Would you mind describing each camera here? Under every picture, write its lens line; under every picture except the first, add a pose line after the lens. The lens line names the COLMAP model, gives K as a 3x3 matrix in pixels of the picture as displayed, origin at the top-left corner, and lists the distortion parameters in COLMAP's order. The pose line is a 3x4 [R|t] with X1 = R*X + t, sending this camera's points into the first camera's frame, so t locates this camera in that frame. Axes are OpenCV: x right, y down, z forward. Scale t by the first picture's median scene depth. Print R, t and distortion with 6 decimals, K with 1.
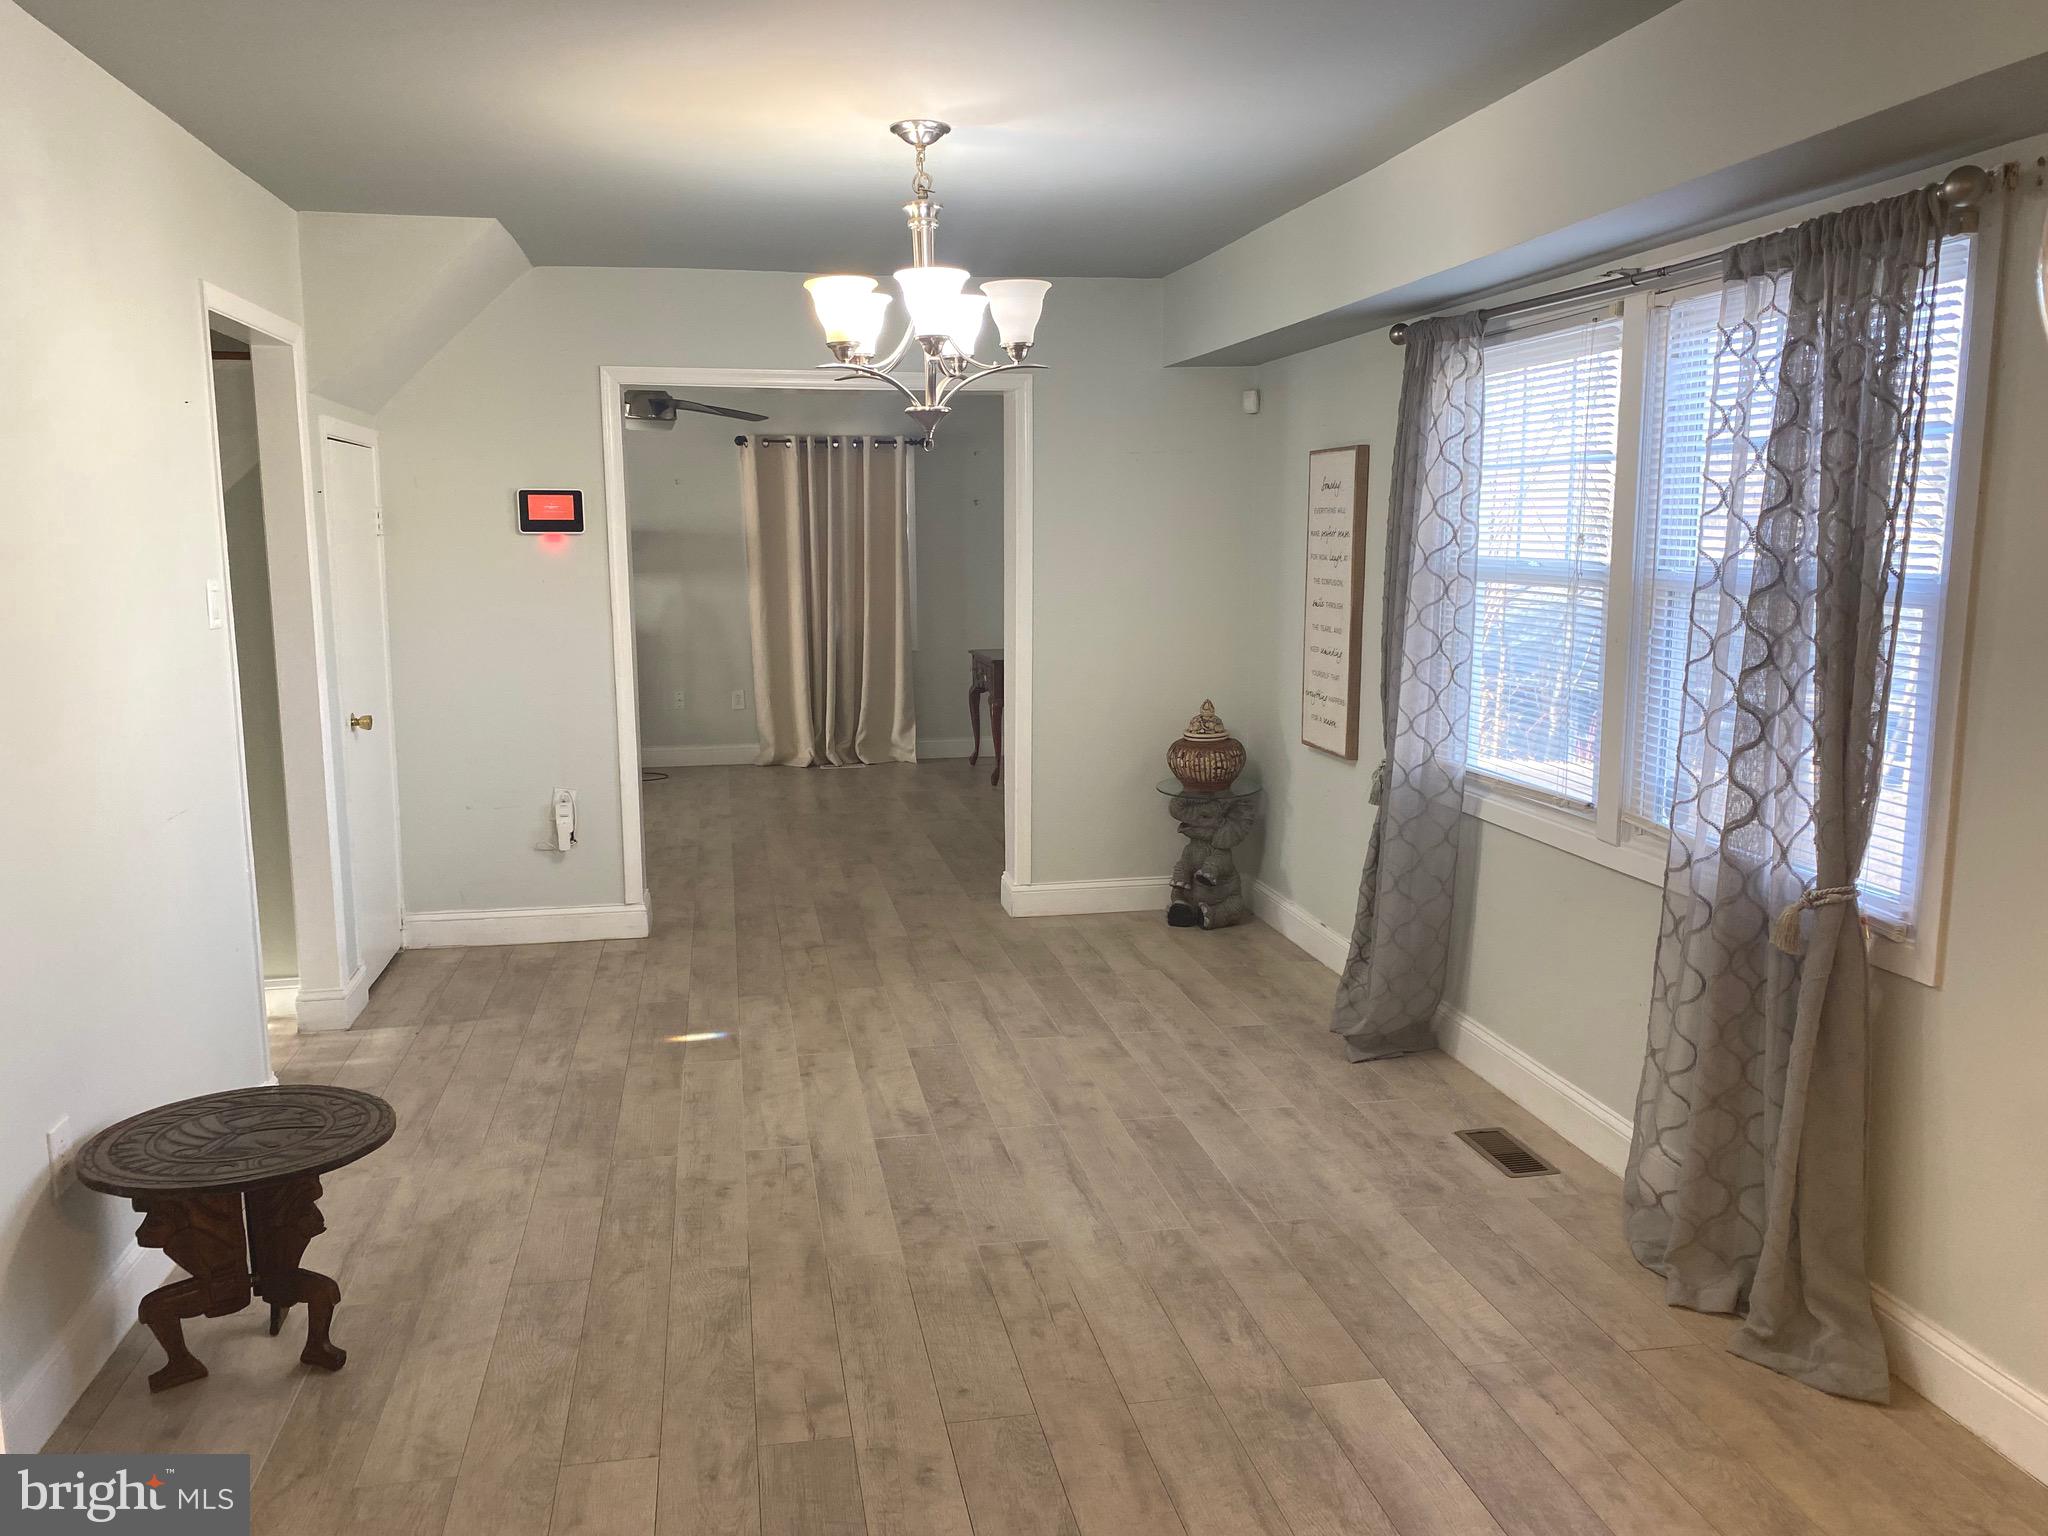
lens RADIAL K [[1555.9, 0, 1020.9], [0, 1555.9, 754.0], [0, 0, 1]] dist [0.056037, -0.097478]
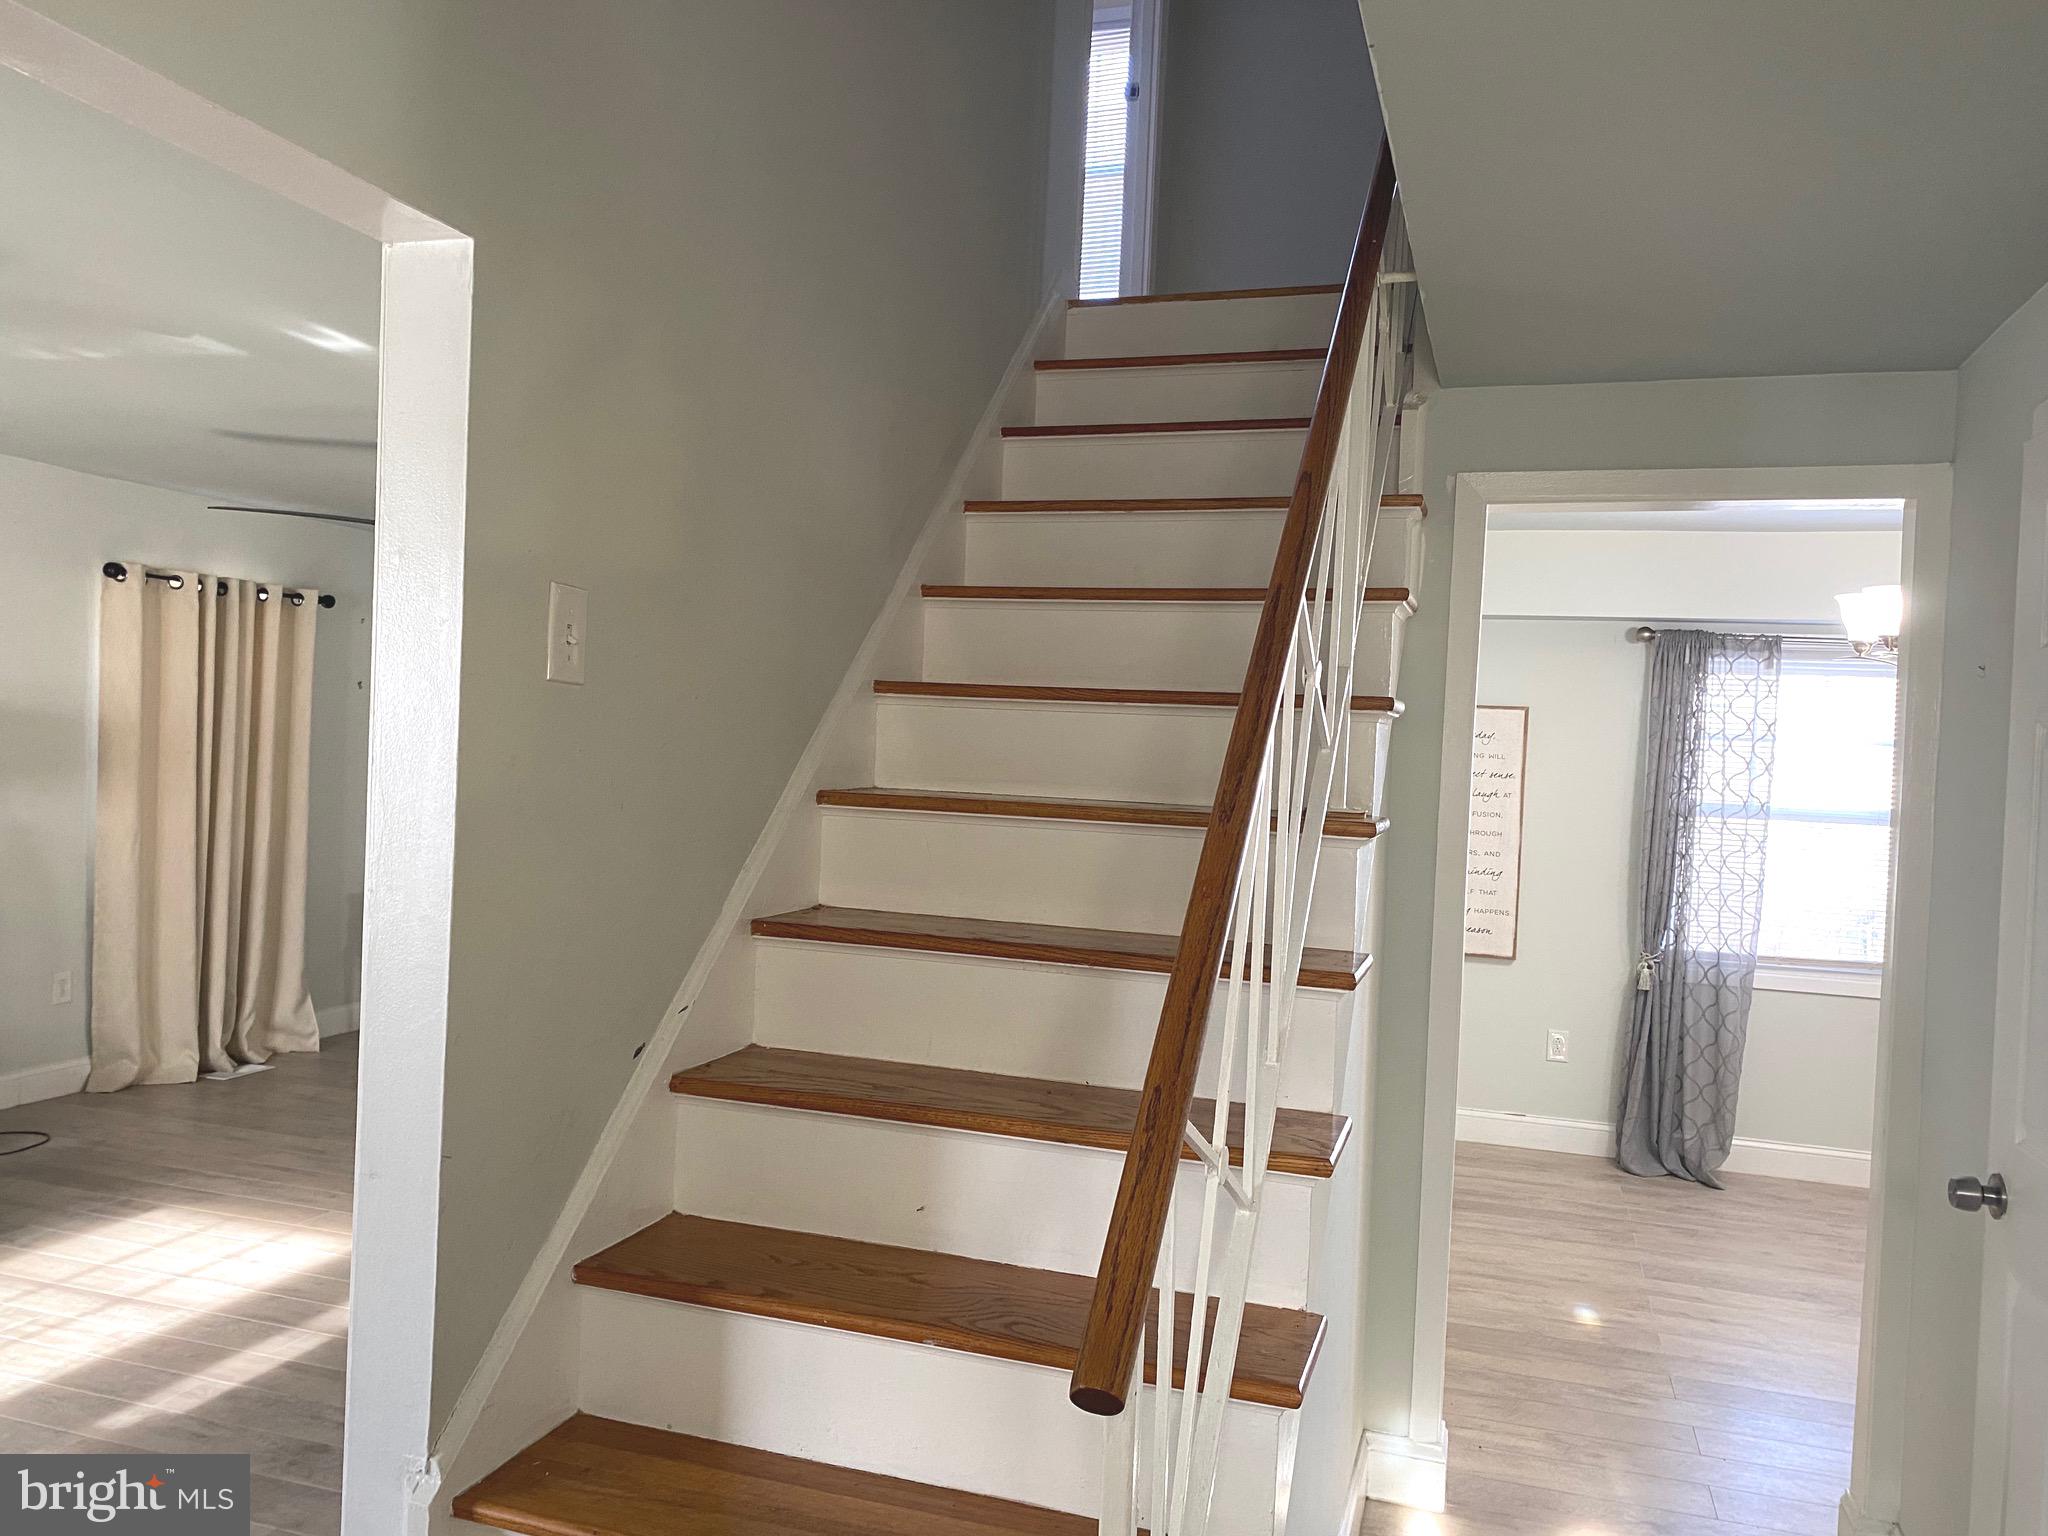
lens RADIAL K [[1580.9, 0, 999.4], [0, 1580.9, 712.0], [0, 0, 1]] dist [0.007147, 0.002523]
pose [[0.484423, 0.041880, 0.873831, -1.278173], [0.082192, 0.992256, -0.093121, -0.125614], [-0.870964, 0.116932, 0.477230, 0.881279]]
